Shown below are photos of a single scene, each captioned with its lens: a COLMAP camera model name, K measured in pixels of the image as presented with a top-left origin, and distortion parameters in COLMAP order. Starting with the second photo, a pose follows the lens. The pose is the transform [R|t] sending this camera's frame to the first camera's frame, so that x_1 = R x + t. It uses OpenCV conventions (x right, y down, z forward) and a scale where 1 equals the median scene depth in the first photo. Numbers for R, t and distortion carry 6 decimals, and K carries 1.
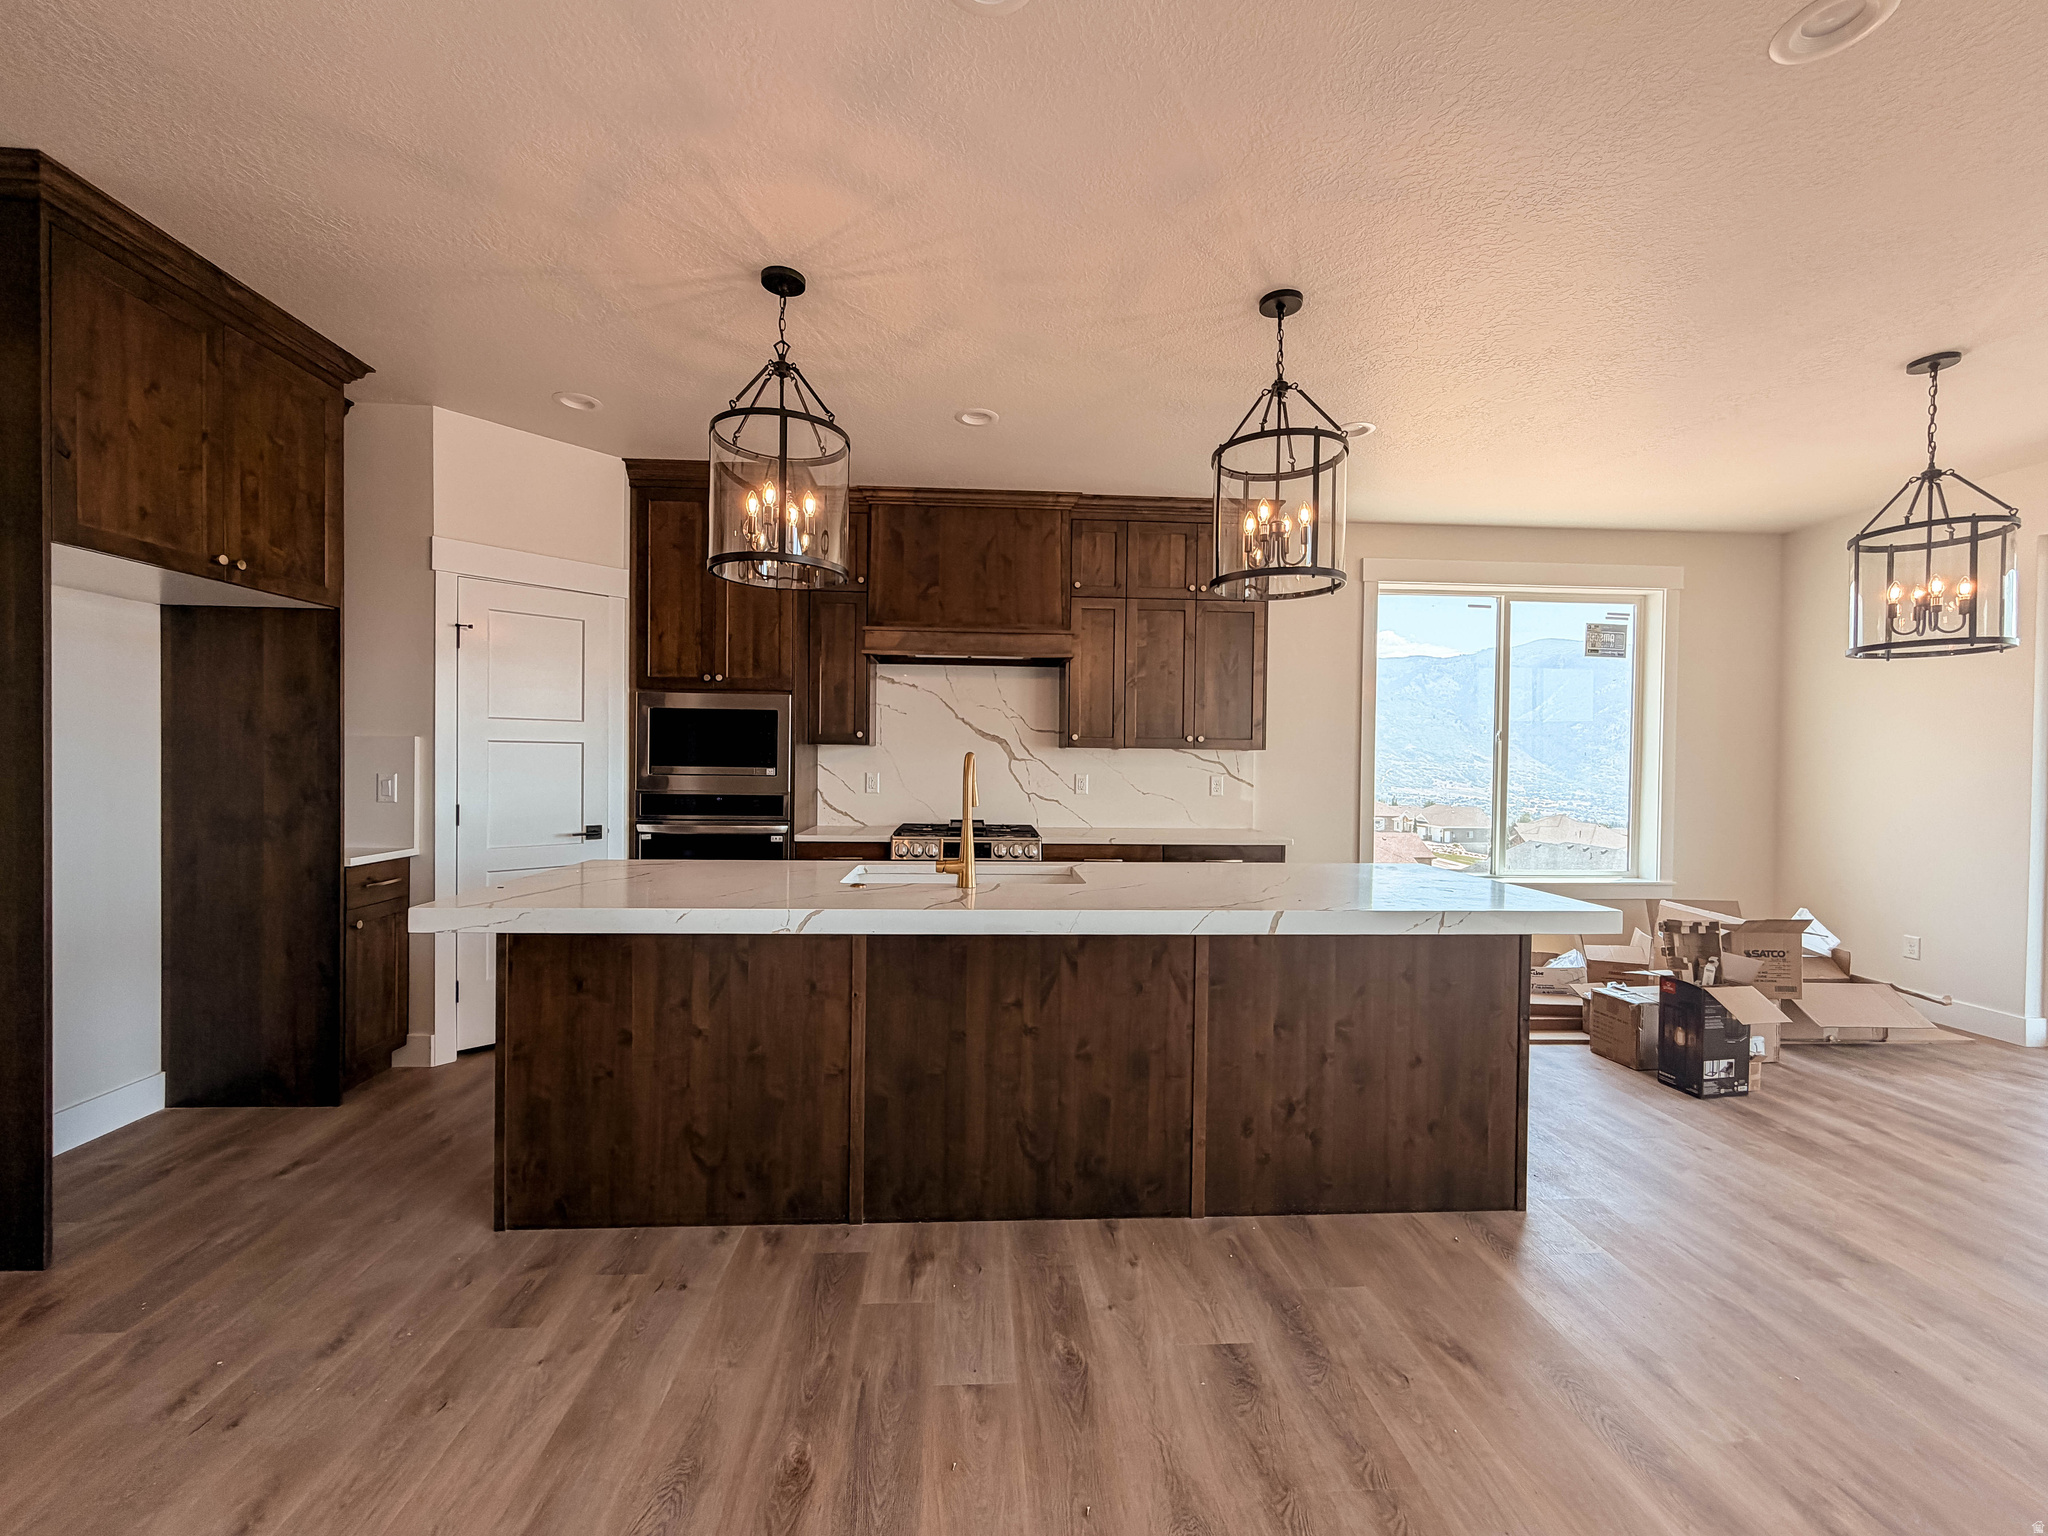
lens RADIAL K [[828.4, 0, 1020.9], [0, 828.4, 770.1], [0, 0, 1]] dist [-0.001479, -0.000109]
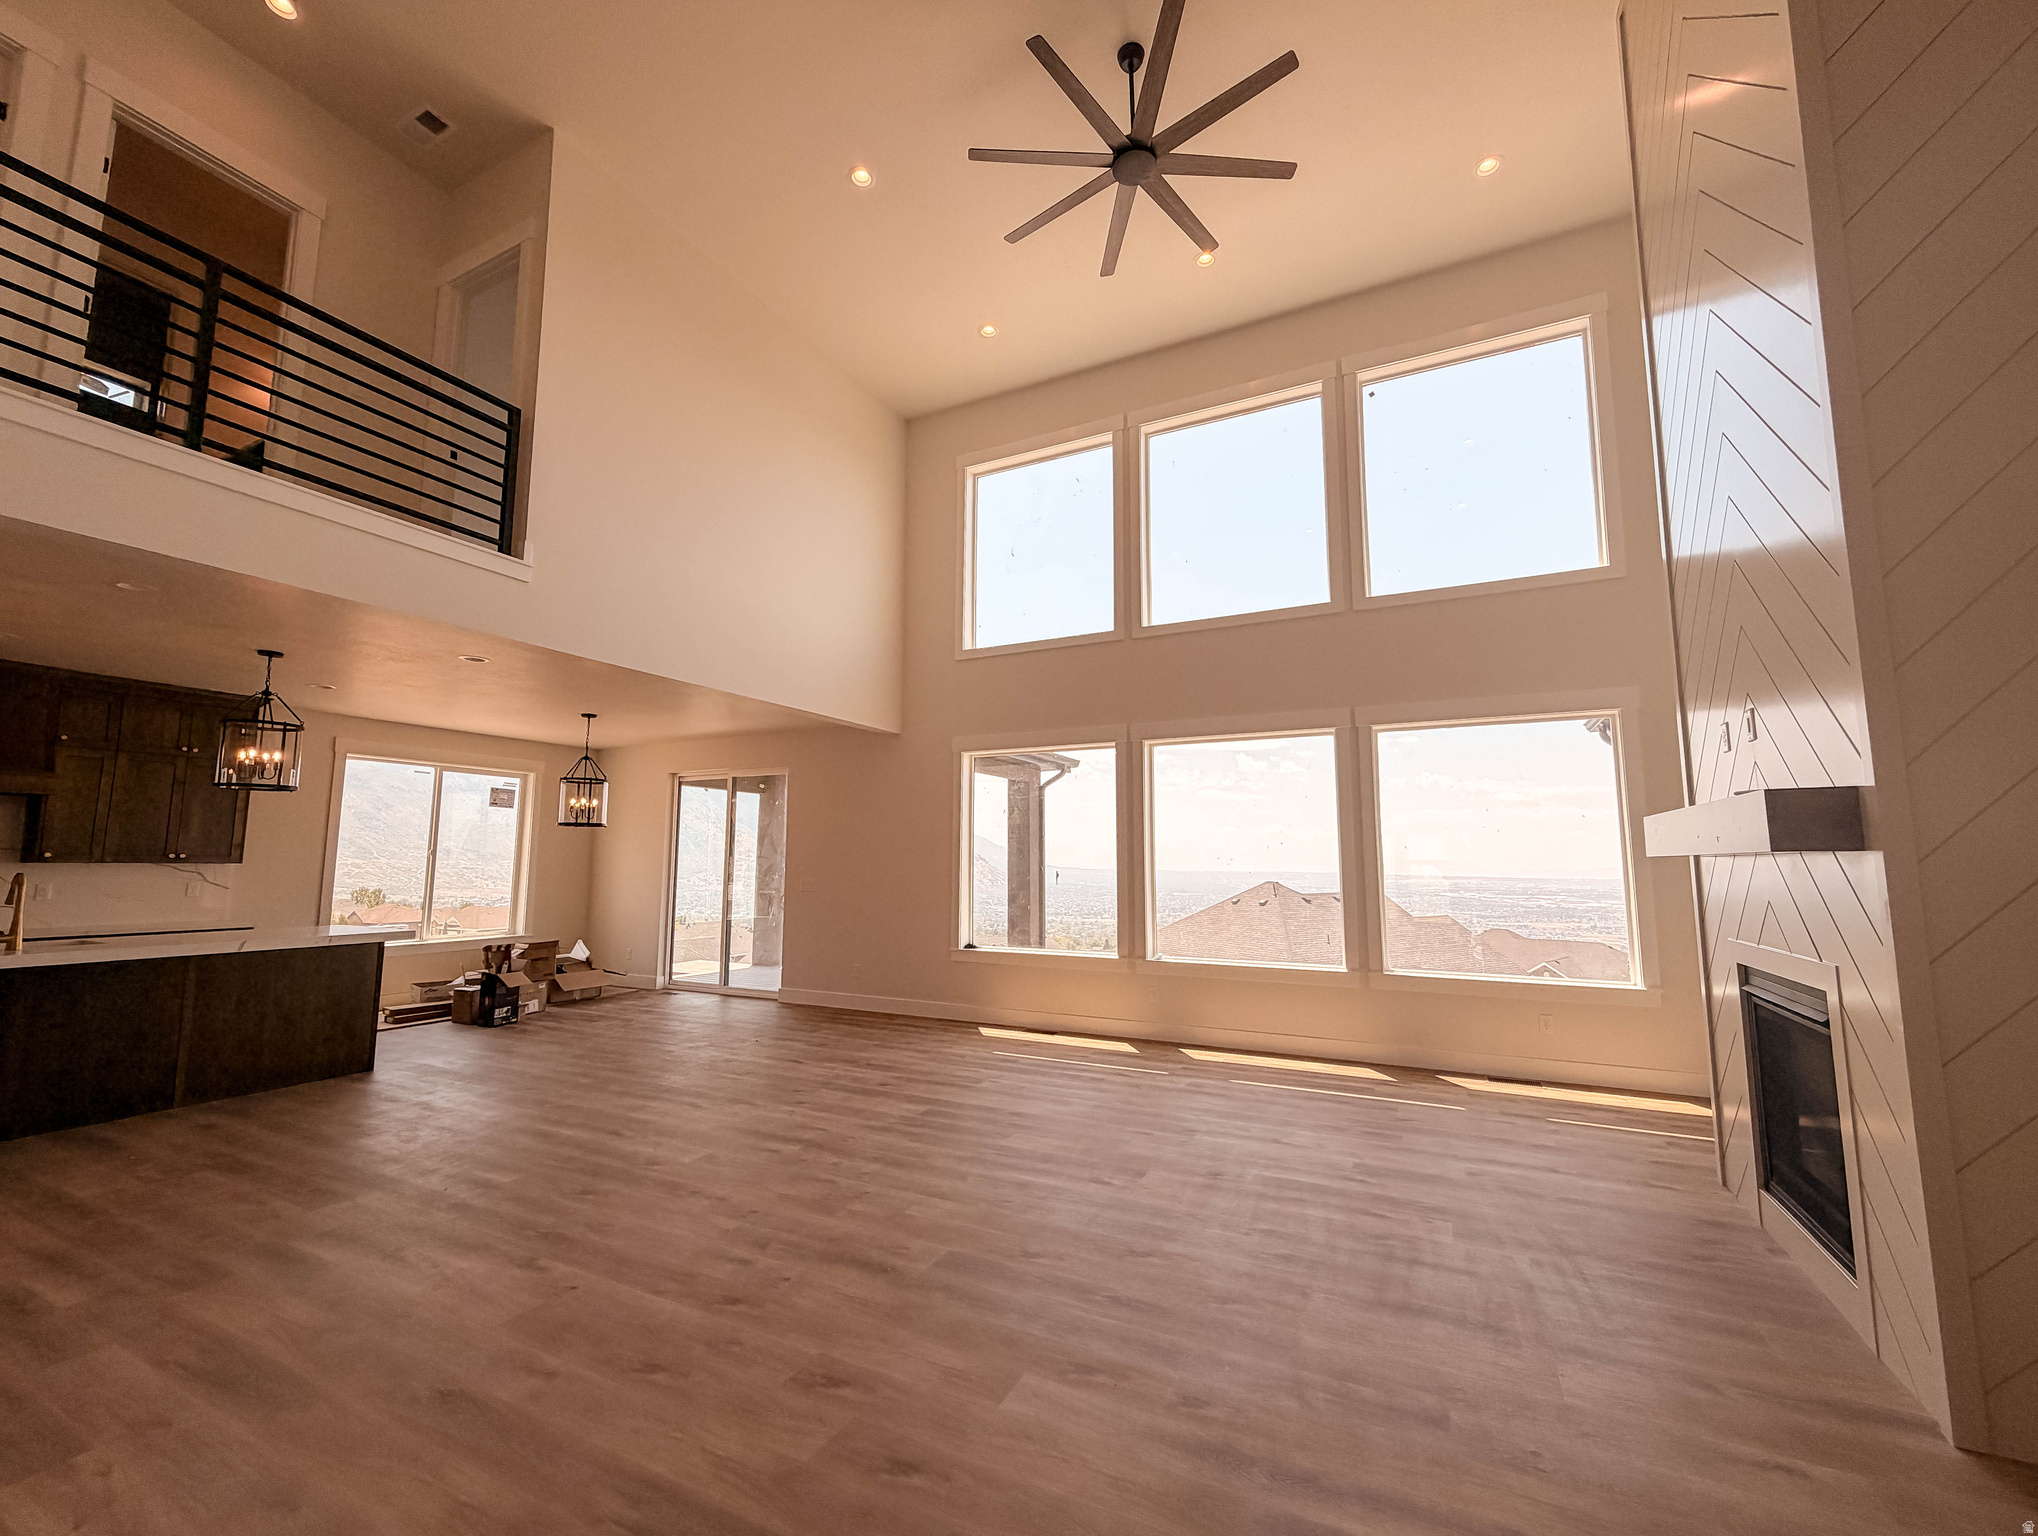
lens RADIAL K [[827.8, 0, 1017.1], [0, 827.8, 774.1], [0, 0, 1]] dist [-0.002646, -0.000084]
pose [[0.507001, 0.084990, 0.857745, -0.326677], [0.012744, 0.994279, -0.106051, -0.010823], [-0.861851, 0.064699, 0.503017, -1.098325]]
